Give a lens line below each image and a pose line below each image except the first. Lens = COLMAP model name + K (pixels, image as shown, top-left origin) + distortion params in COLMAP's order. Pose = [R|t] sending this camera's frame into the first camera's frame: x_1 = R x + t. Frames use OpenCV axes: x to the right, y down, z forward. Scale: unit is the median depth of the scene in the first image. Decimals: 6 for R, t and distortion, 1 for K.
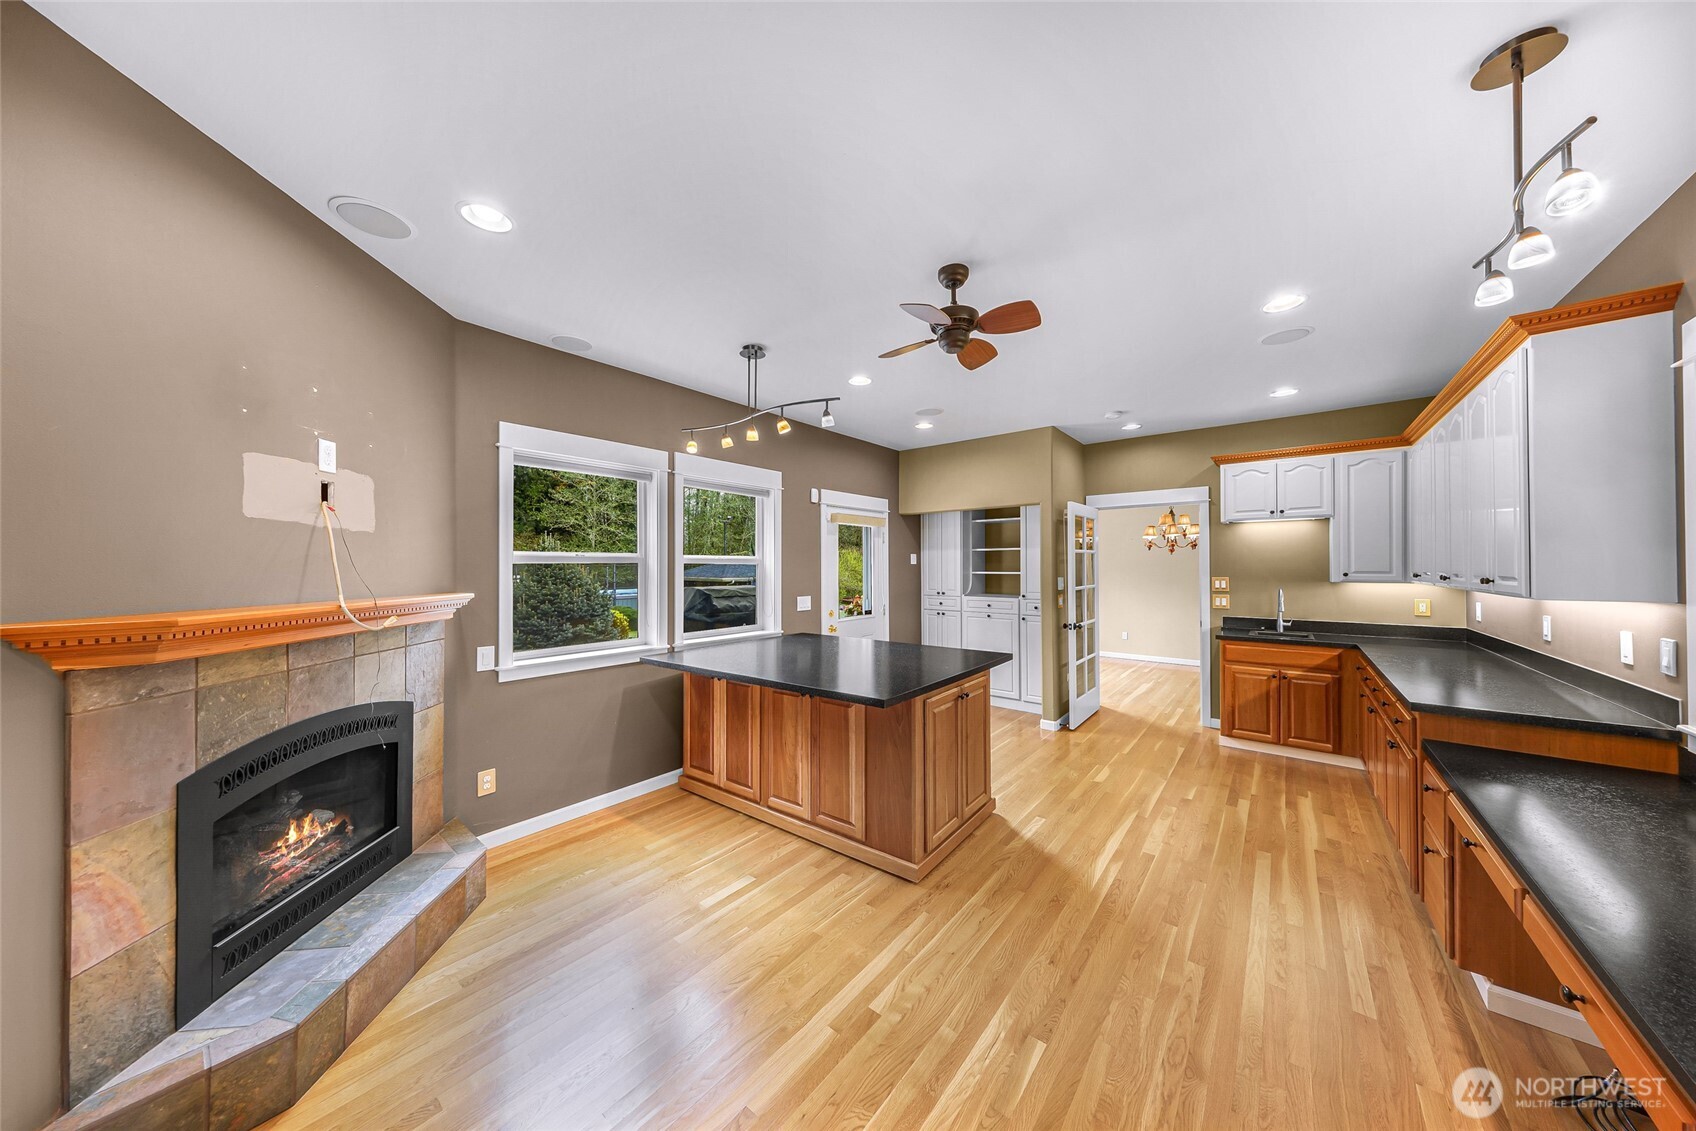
lens RADIAL K [[541.6, 0, 848.8], [0, 541.6, 564.5], [0, 0, 1]] dist [0.001278, 0.000024]
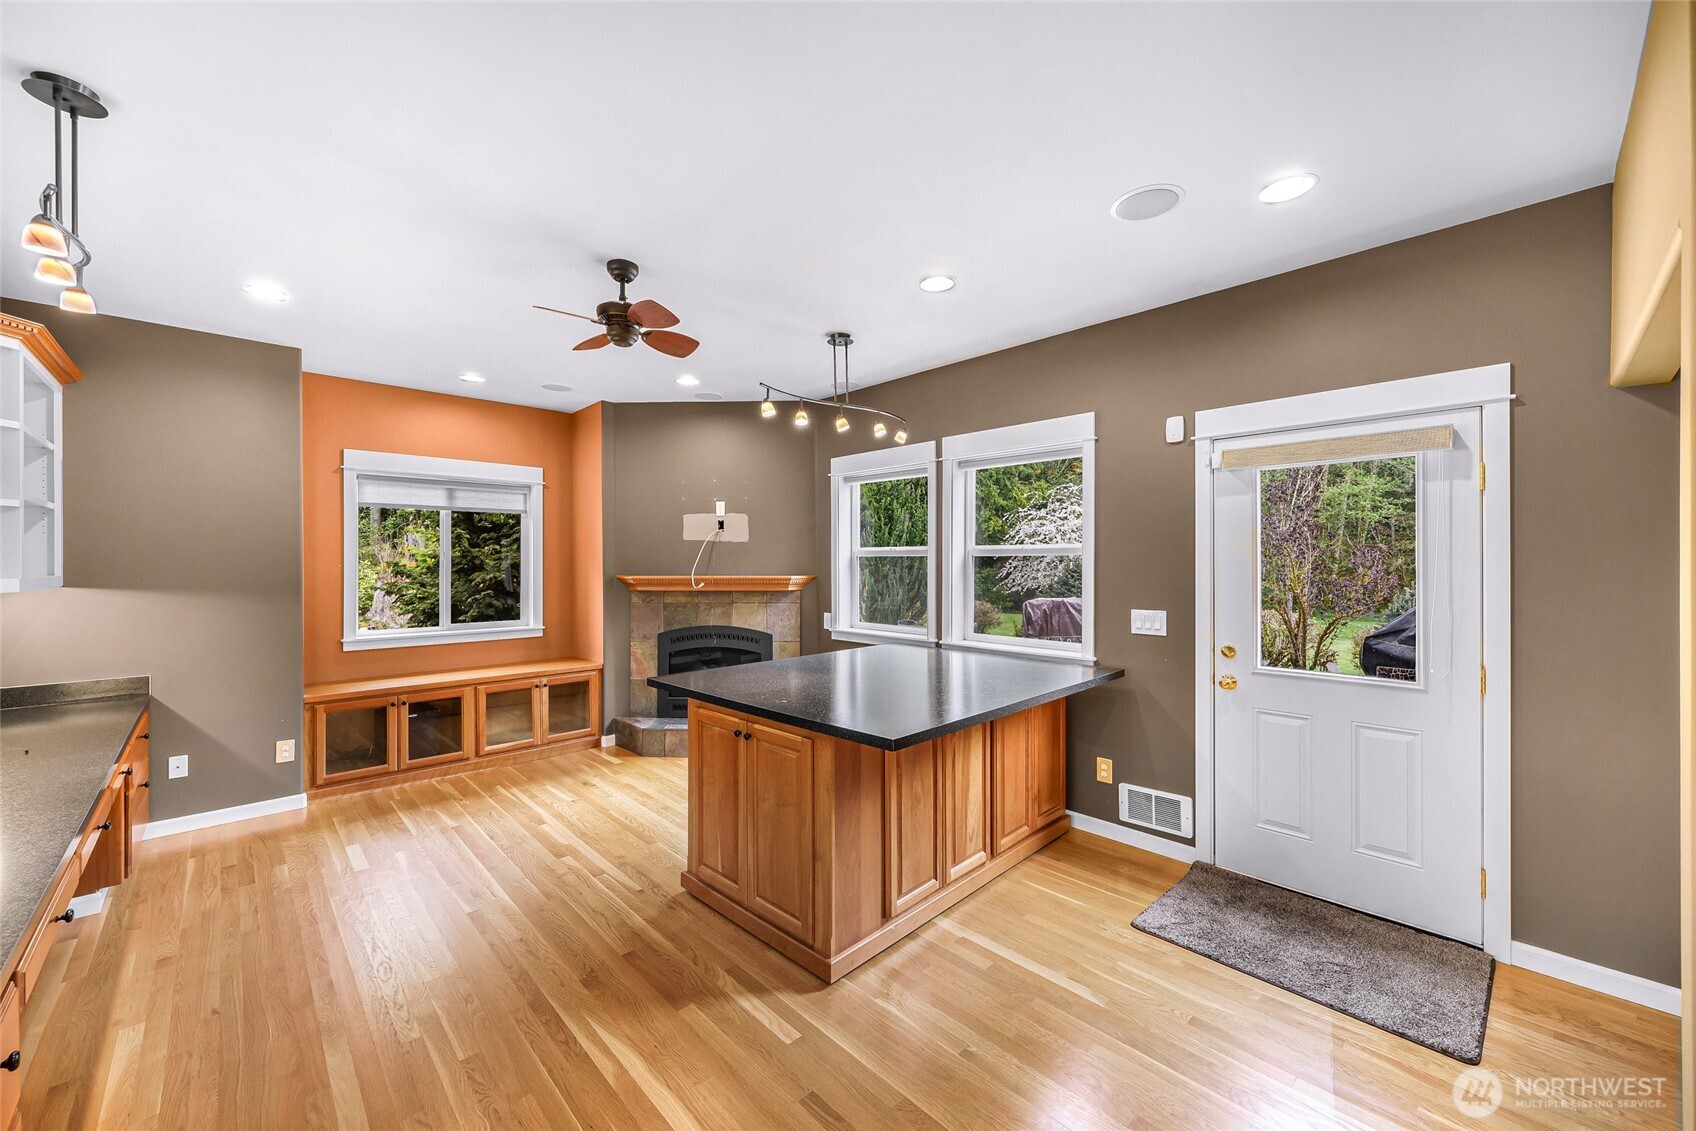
lens RADIAL K [[653.9, 0, 848.5], [0, 653.9, 561.6], [0, 0, 1]] dist [0.001520, 0.000122]
pose [[-0.129470, 0.010900, -0.991523, 1.113096], [0.010831, 0.999895, 0.009578, -0.004354], [0.991524, -0.009499, -0.129574, 1.298594]]
